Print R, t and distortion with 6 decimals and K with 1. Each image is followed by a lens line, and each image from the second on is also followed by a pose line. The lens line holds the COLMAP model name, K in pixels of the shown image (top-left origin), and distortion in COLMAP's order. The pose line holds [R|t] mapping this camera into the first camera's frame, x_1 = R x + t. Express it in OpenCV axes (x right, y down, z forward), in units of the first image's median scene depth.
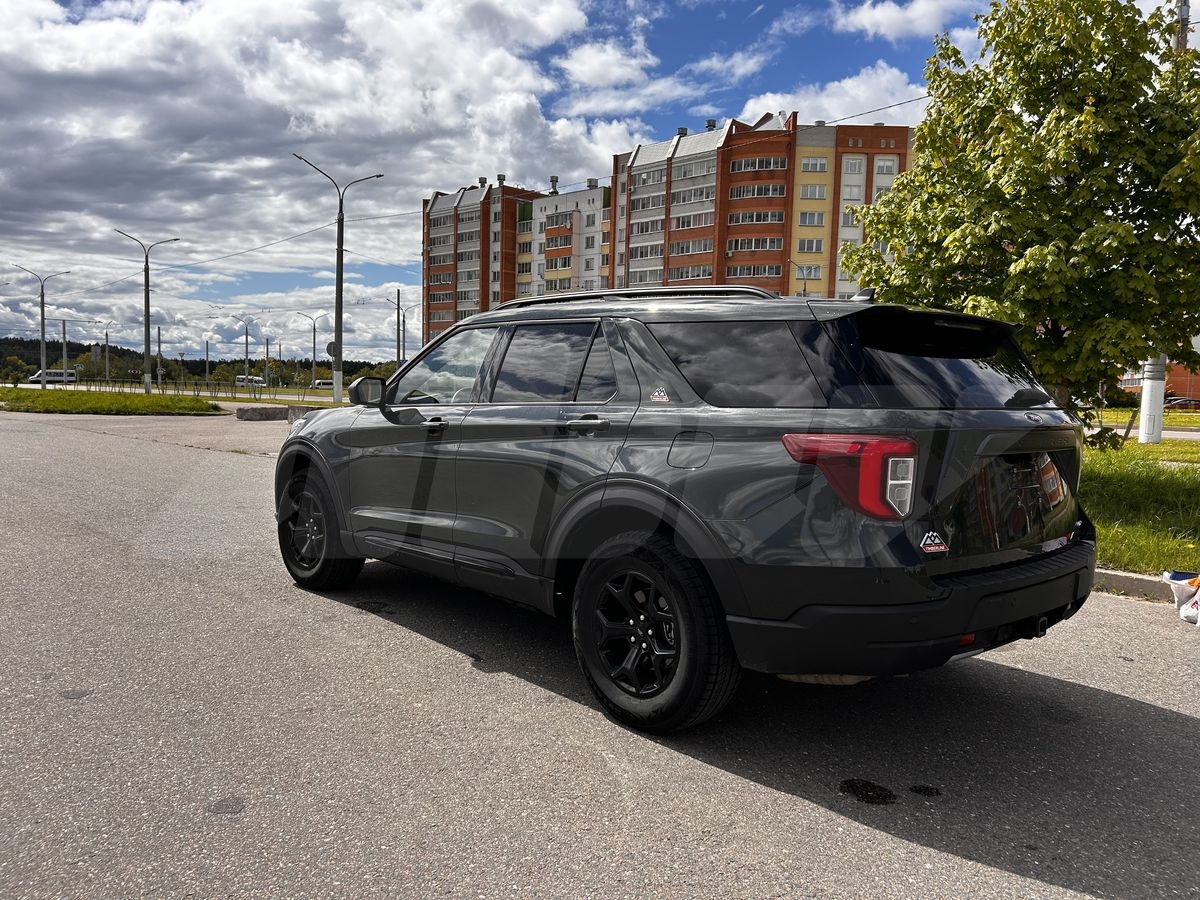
lens RADIAL K [[921.8, 0, 602.2], [0, 921.8, 451.3], [0, 0, 1]] dist [0.051812, -0.055389]
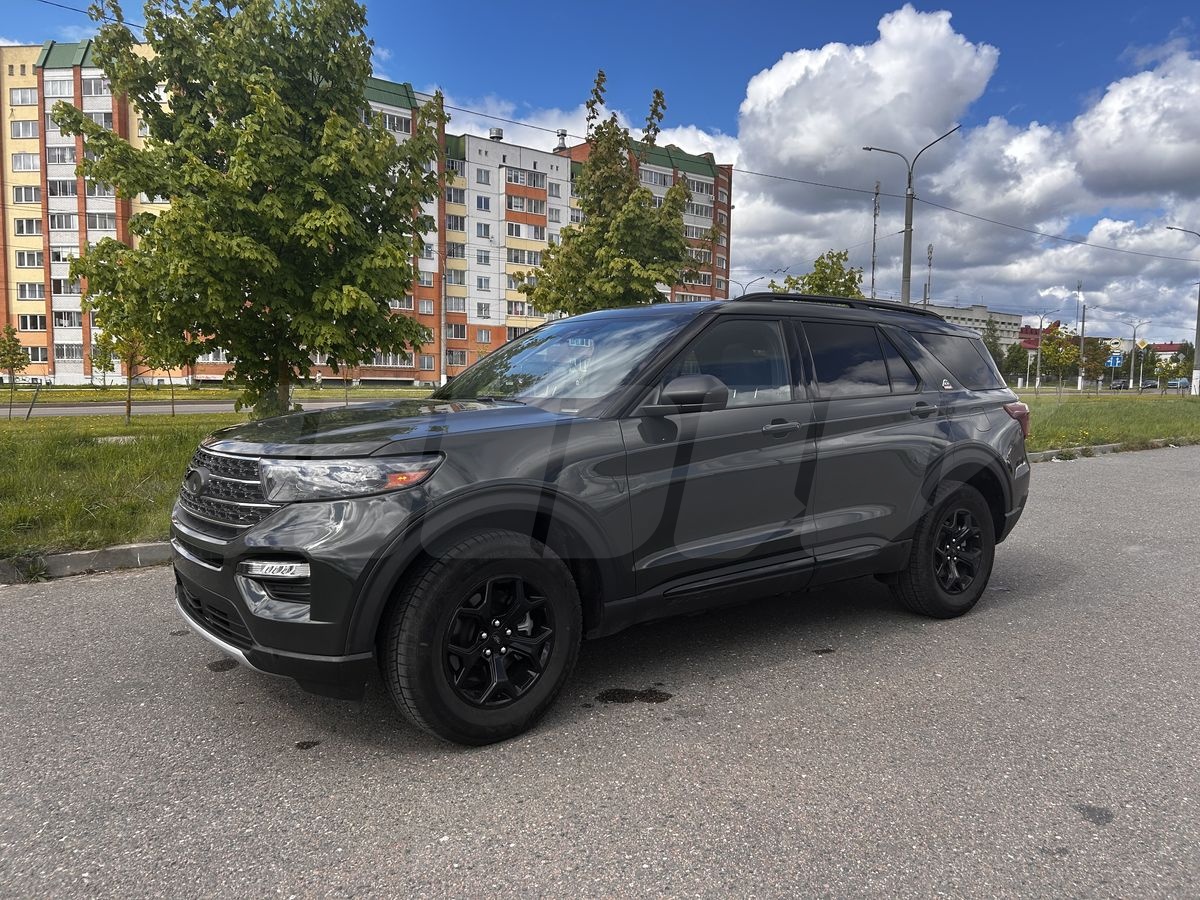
lens RADIAL K [[914.3, 0, 598.4], [0, 914.3, 468.7], [0, 0, 1]] dist [0.051433, -0.048384]
pose [[0.076093, -0.125483, 0.989173, -0.097025], [0.070449, 0.990247, 0.120200, -0.009713], [-0.994609, 0.060540, 0.084191, 0.098791]]
